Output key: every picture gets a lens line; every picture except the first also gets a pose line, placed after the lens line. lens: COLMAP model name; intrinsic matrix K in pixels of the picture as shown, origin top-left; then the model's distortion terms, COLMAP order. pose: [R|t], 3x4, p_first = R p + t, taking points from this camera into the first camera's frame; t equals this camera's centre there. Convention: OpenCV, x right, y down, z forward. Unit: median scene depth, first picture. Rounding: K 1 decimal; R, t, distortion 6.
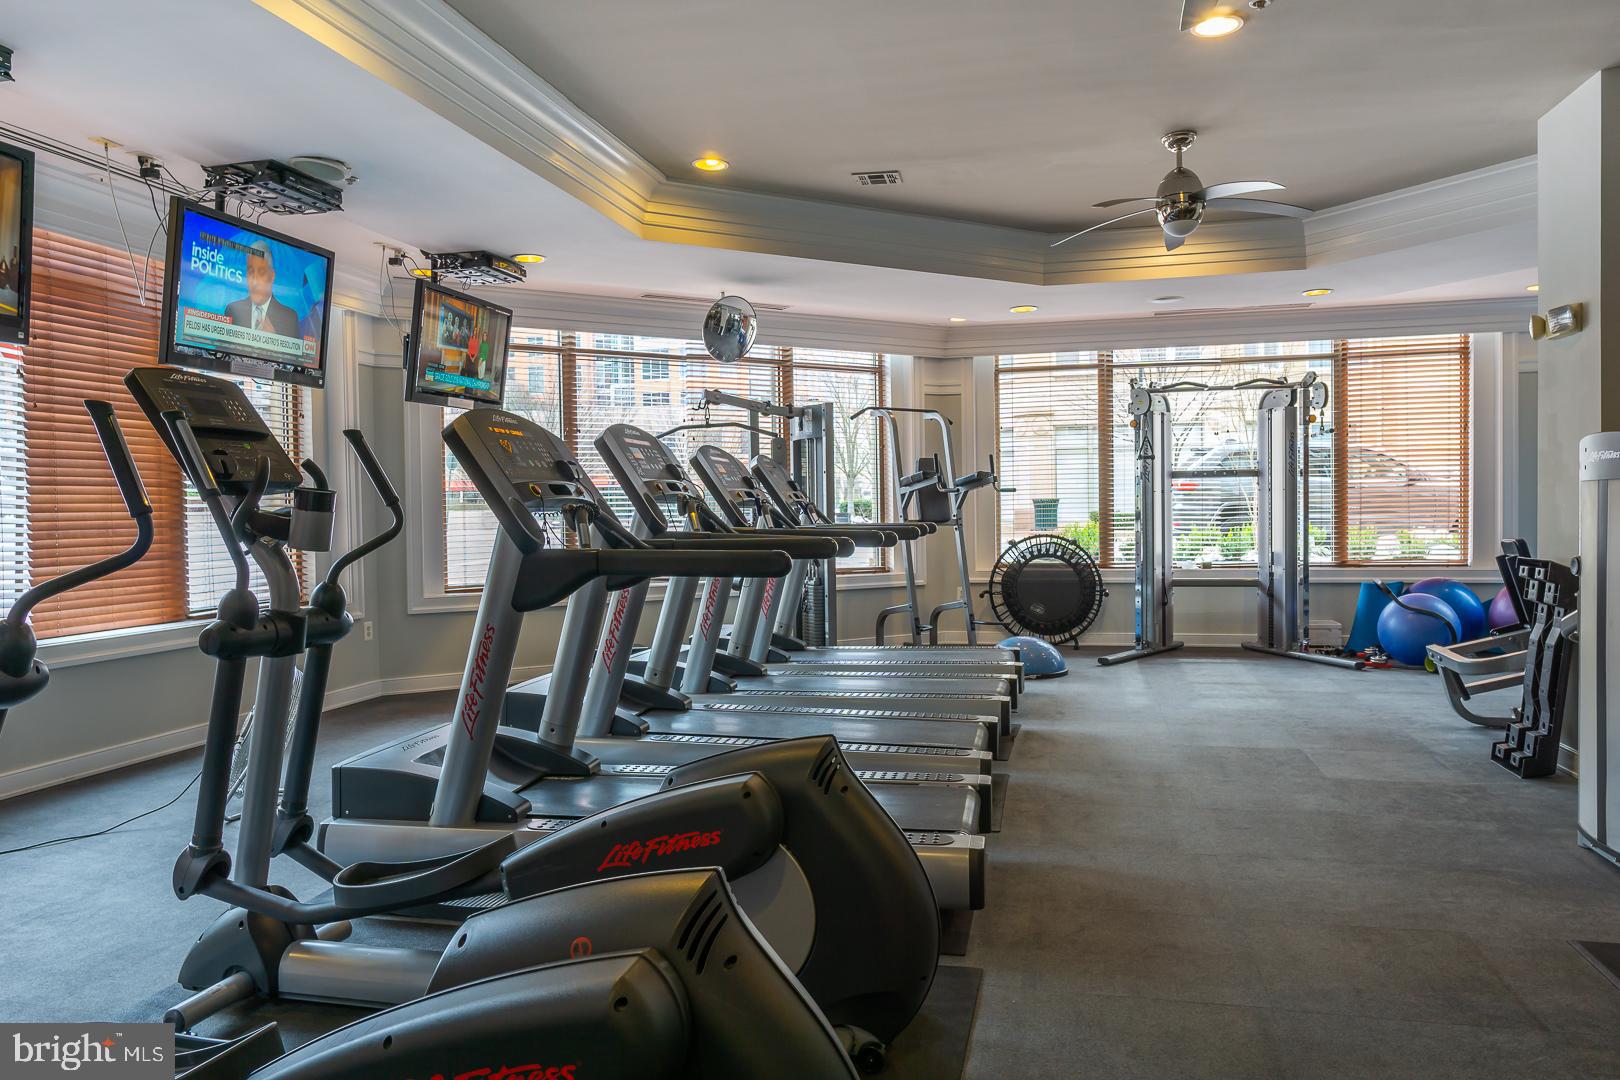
lens RADIAL K [[1146.0, 0, 814.7], [0, 1146.0, 549.0], [0, 0, 1]] dist [-0.006903, 0.000504]
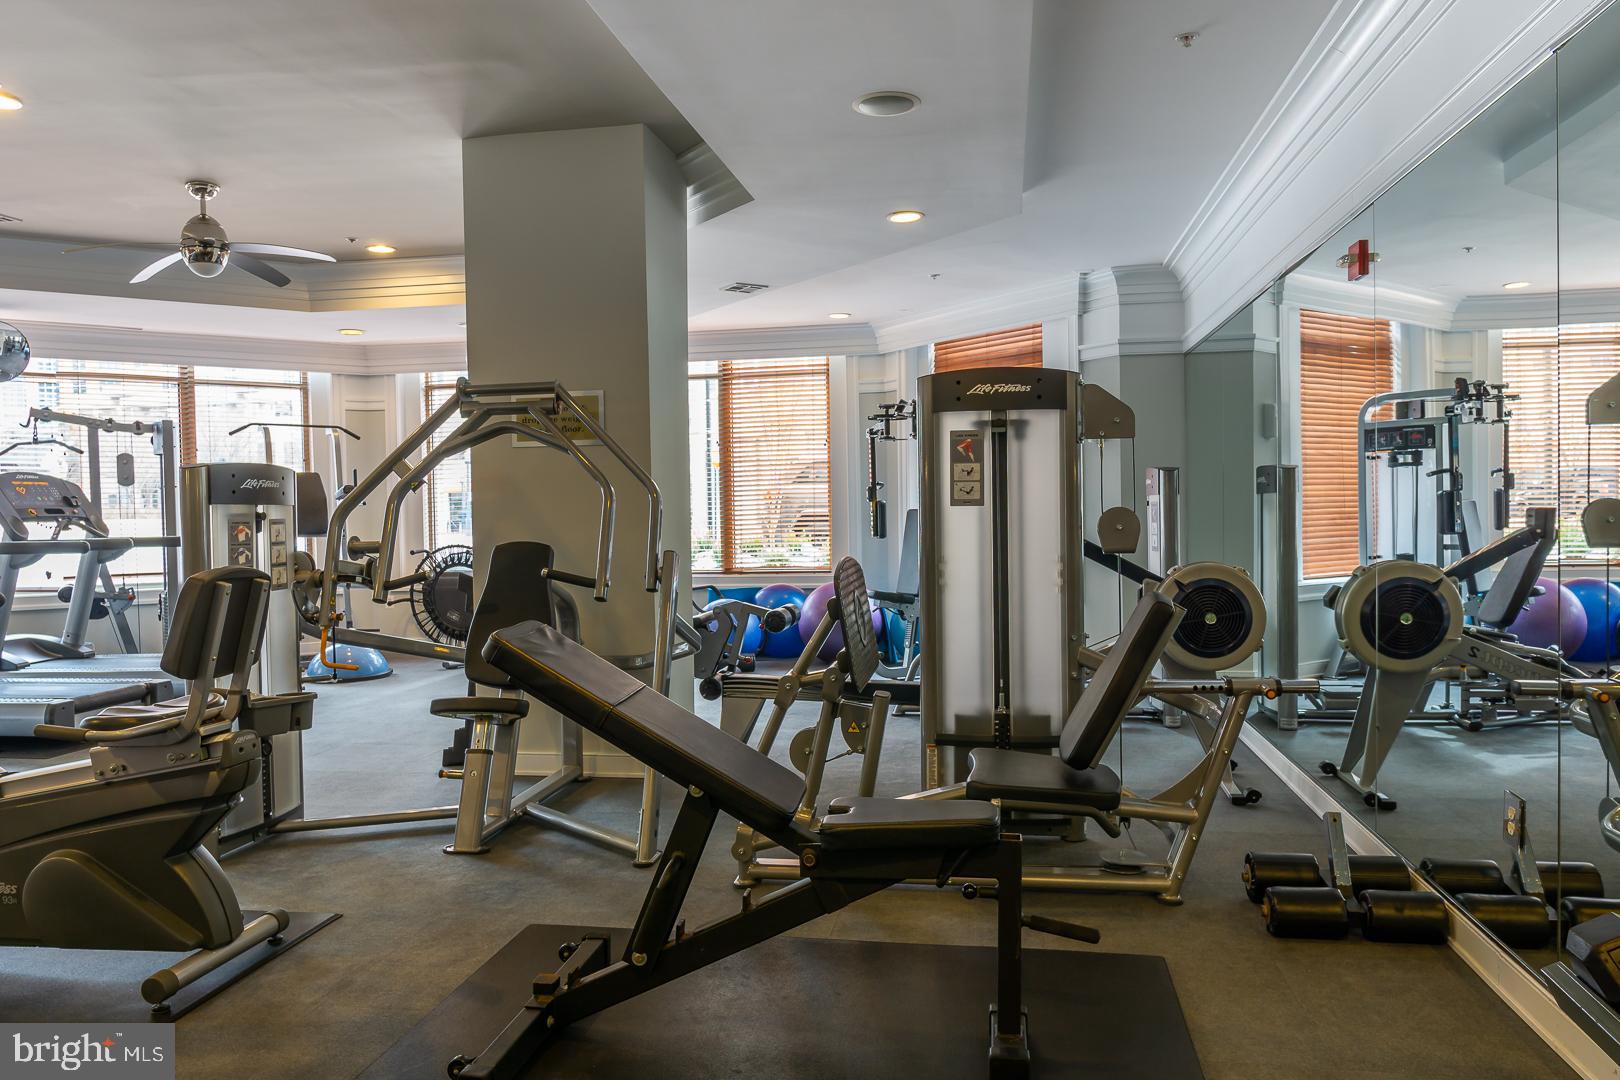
lens RADIAL K [[1146.0, 0, 808.8], [0, 1146.0, 528.2], [0, 0, 1]] dist [-0.006903, 0.000504]
pose [[0.997649, -0.003380, 0.068448, 0.462294], [0.004701, 0.999806, -0.019136, -0.006052], [-0.068370, 0.019413, 0.997471, -0.067605]]
